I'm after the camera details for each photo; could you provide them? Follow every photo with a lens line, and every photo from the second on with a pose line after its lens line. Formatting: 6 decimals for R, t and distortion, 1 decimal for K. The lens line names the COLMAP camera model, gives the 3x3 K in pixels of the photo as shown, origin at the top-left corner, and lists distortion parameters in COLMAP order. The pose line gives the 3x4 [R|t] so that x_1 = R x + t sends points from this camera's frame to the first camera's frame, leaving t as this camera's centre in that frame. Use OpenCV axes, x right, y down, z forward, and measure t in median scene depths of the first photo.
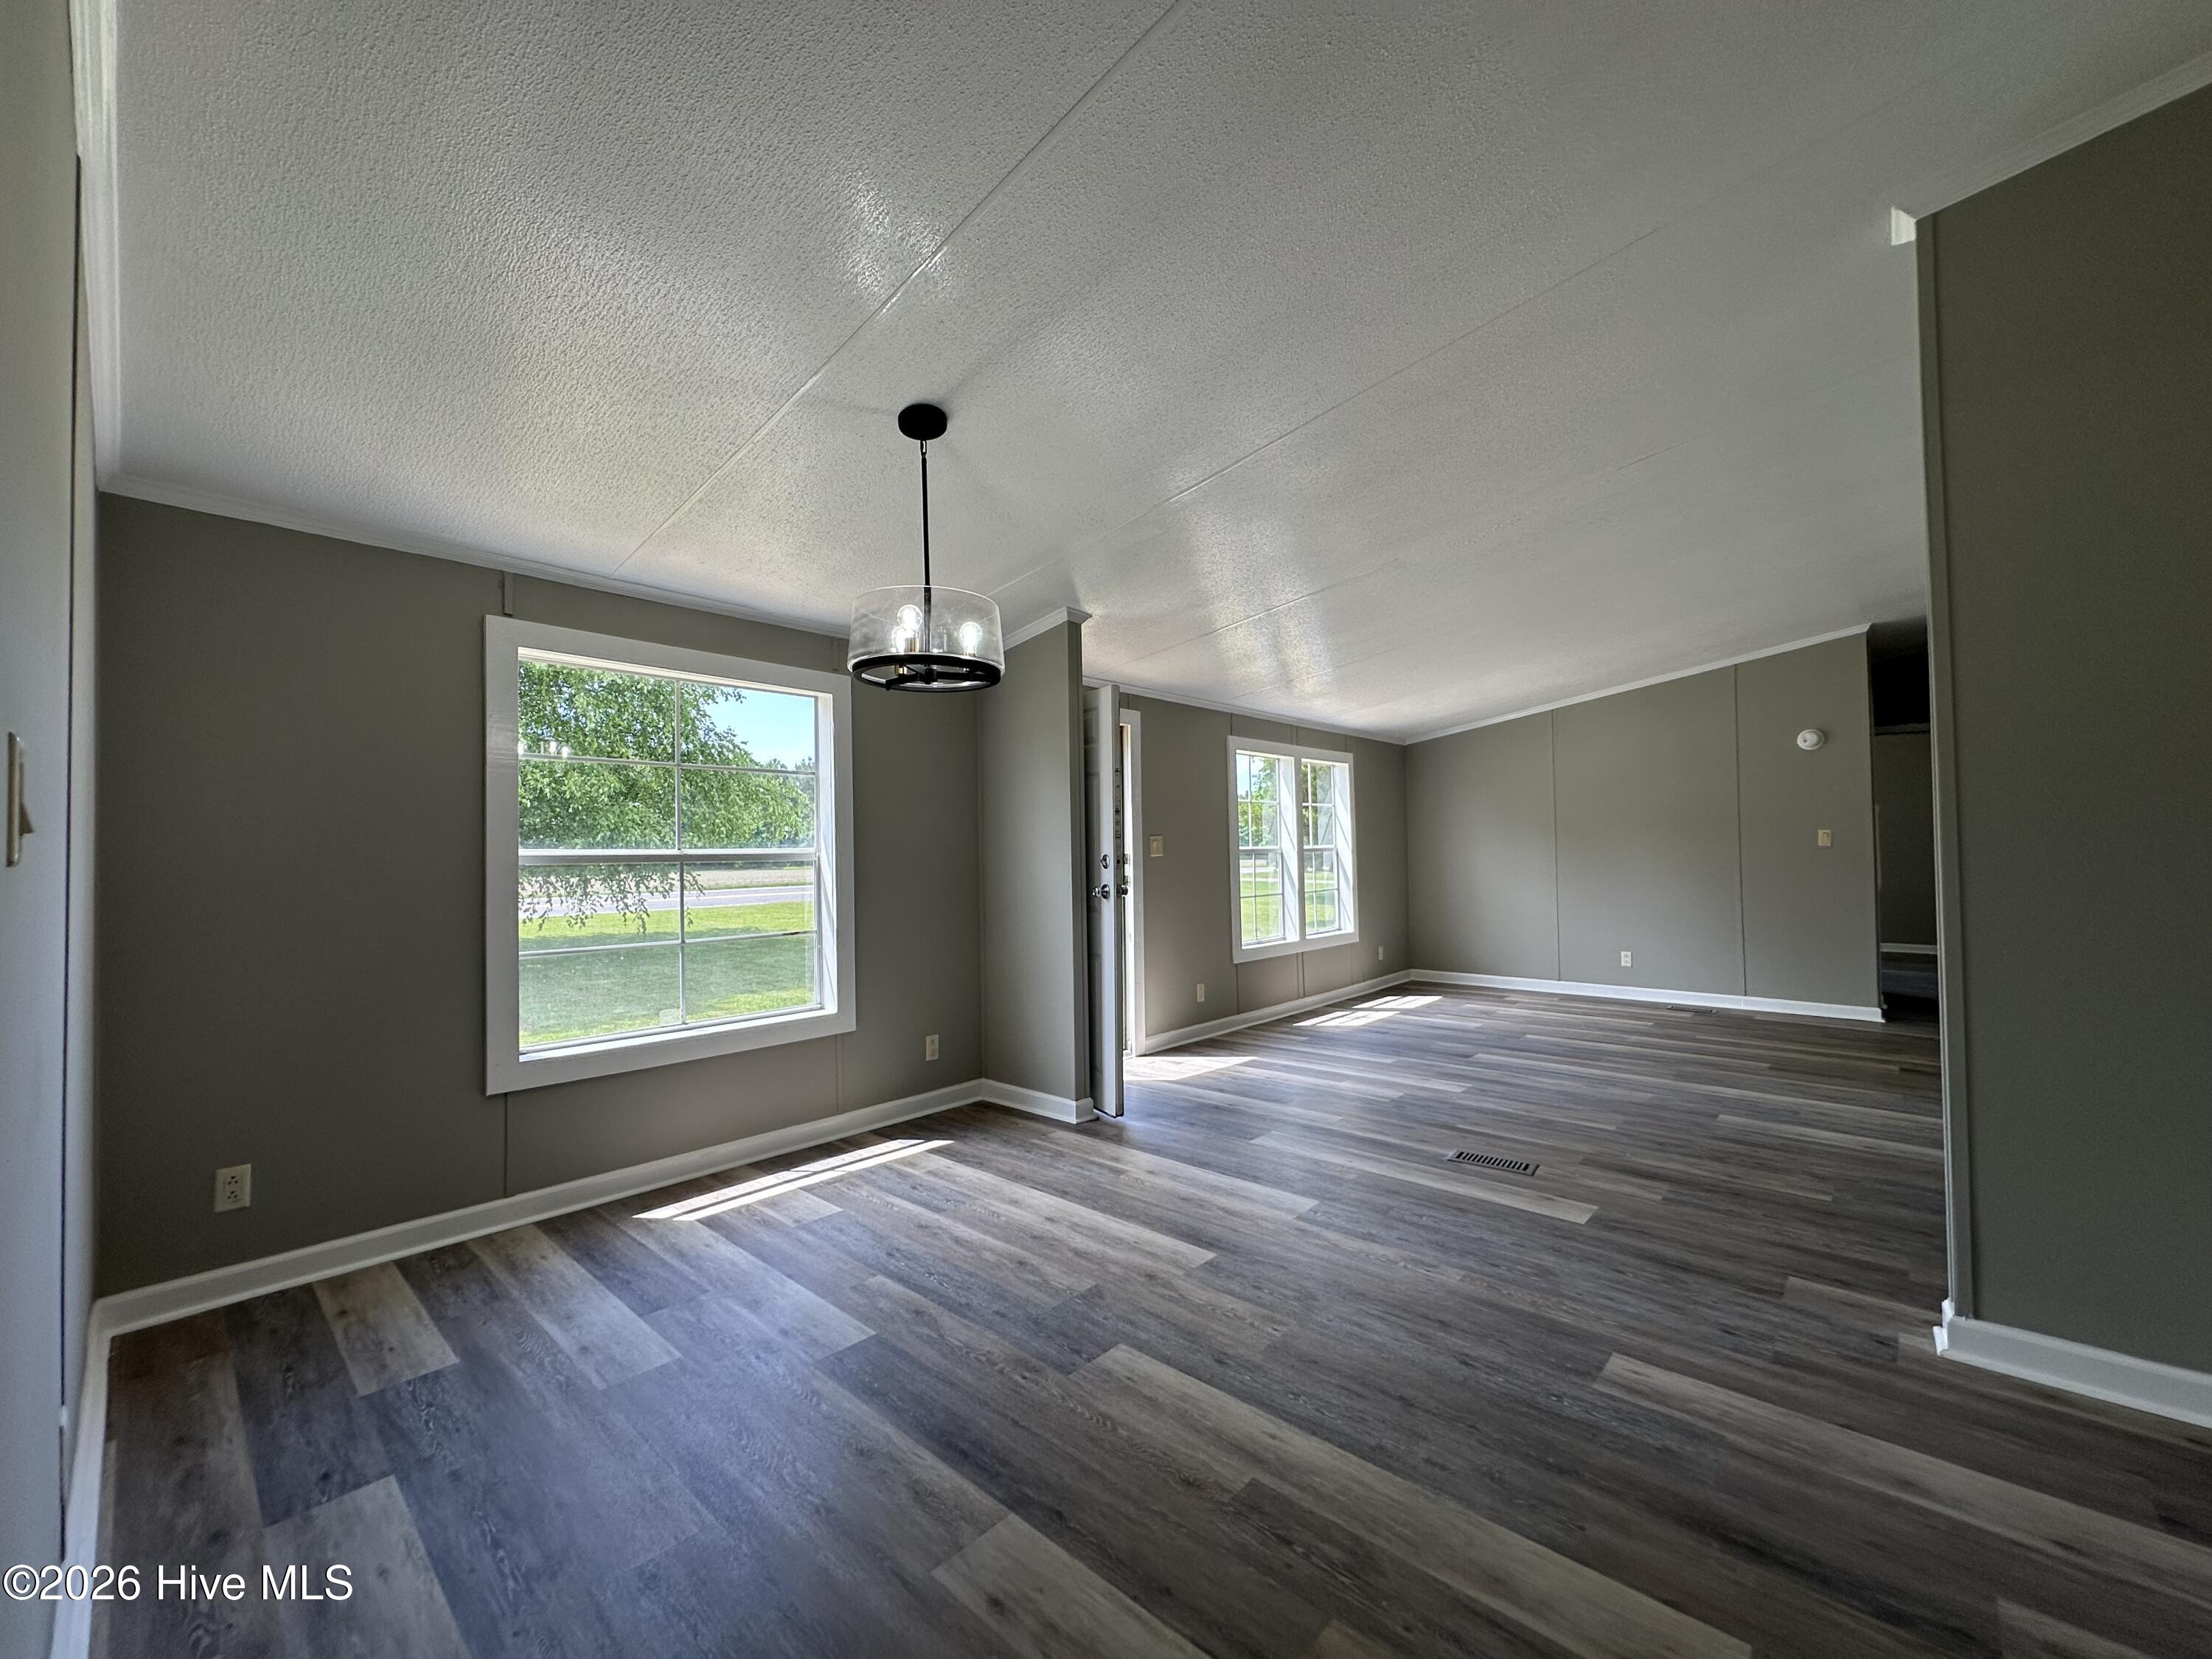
lens RADIAL K [[886.9, 0, 1111.4], [0, 886.9, 840.3], [0, 0, 1]] dist [-0.005483, 0.000707]
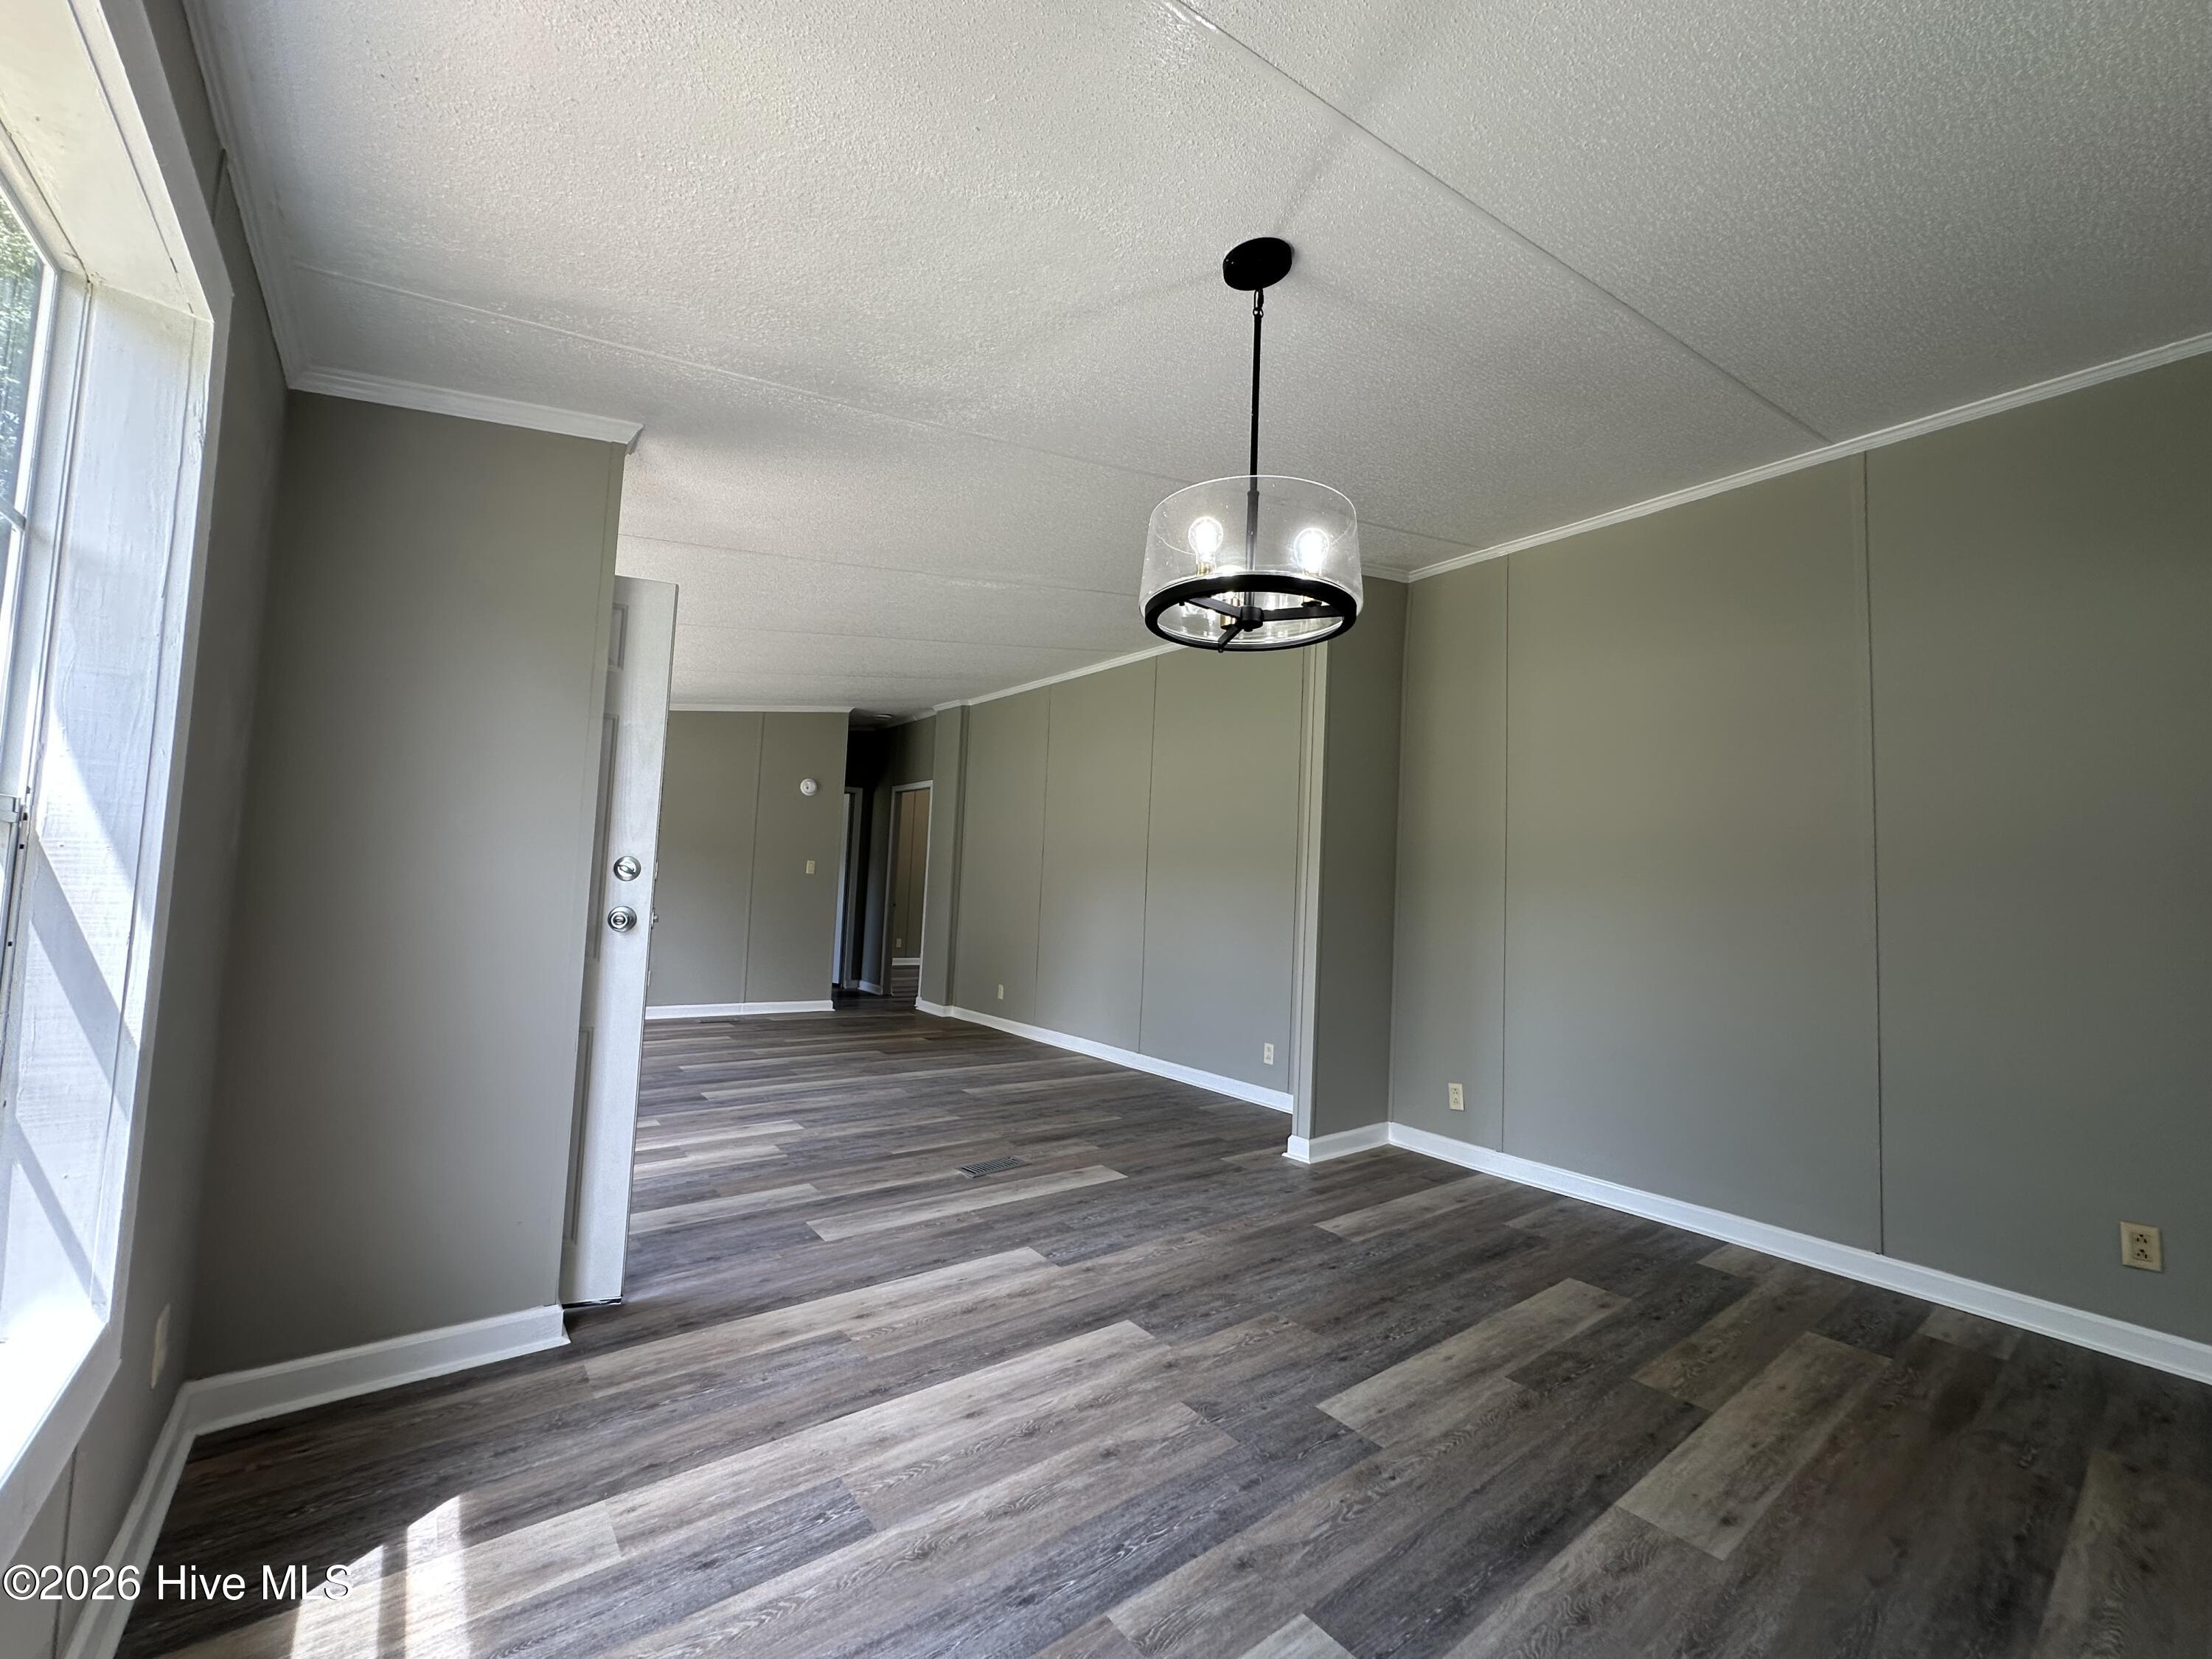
lens RADIAL K [[886.9, 0, 1102.7], [0, 886.9, 825.5], [0, 0, 1]] dist [-0.005483, 0.000707]
pose [[0.167897, 0.092596, 0.981446, -0.792436], [-0.061680, 0.994615, -0.083287, 0.040143], [-0.983873, -0.046552, 0.172704, 0.862496]]
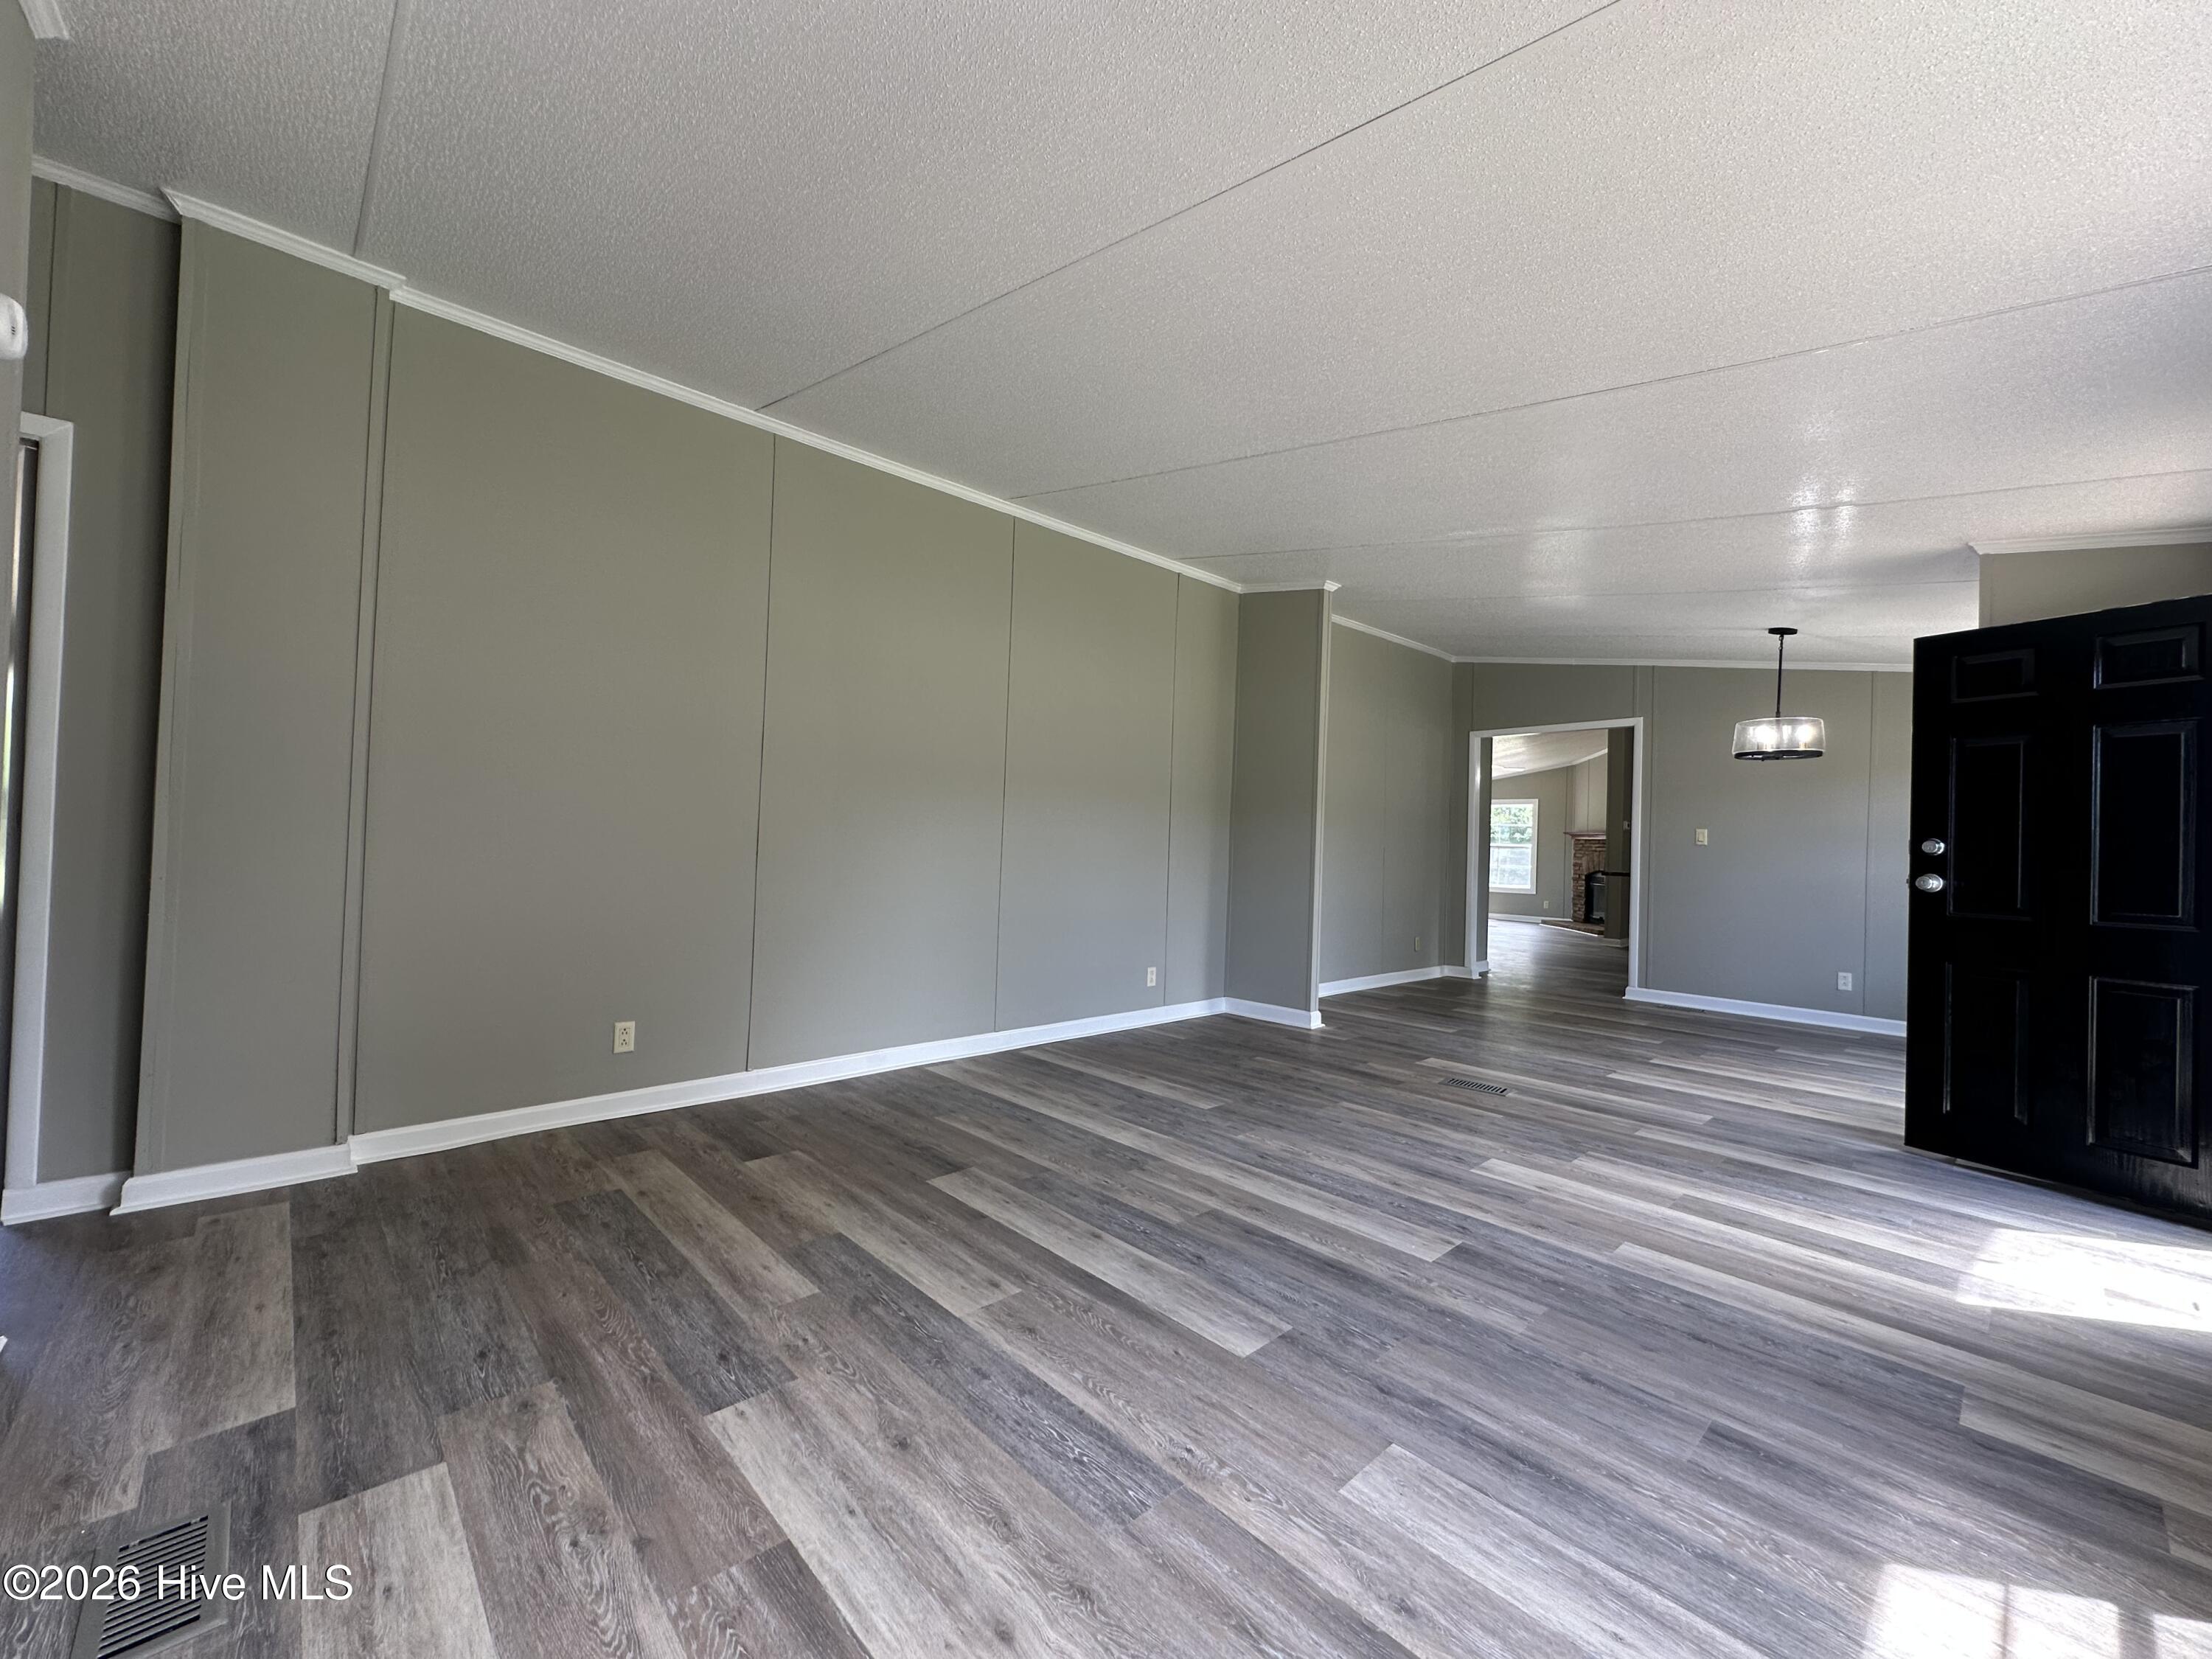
lens RADIAL K [[886.9, 0, 1097.7], [0, 886.9, 819.3], [0, 0, 1]] dist [-0.005483, 0.000707]
pose [[-0.996312, -0.016121, 0.084281, 1.045300], [-0.019000, 0.999259, -0.033472, 0.057518], [-0.083679, -0.034950, -0.995880, 2.791387]]
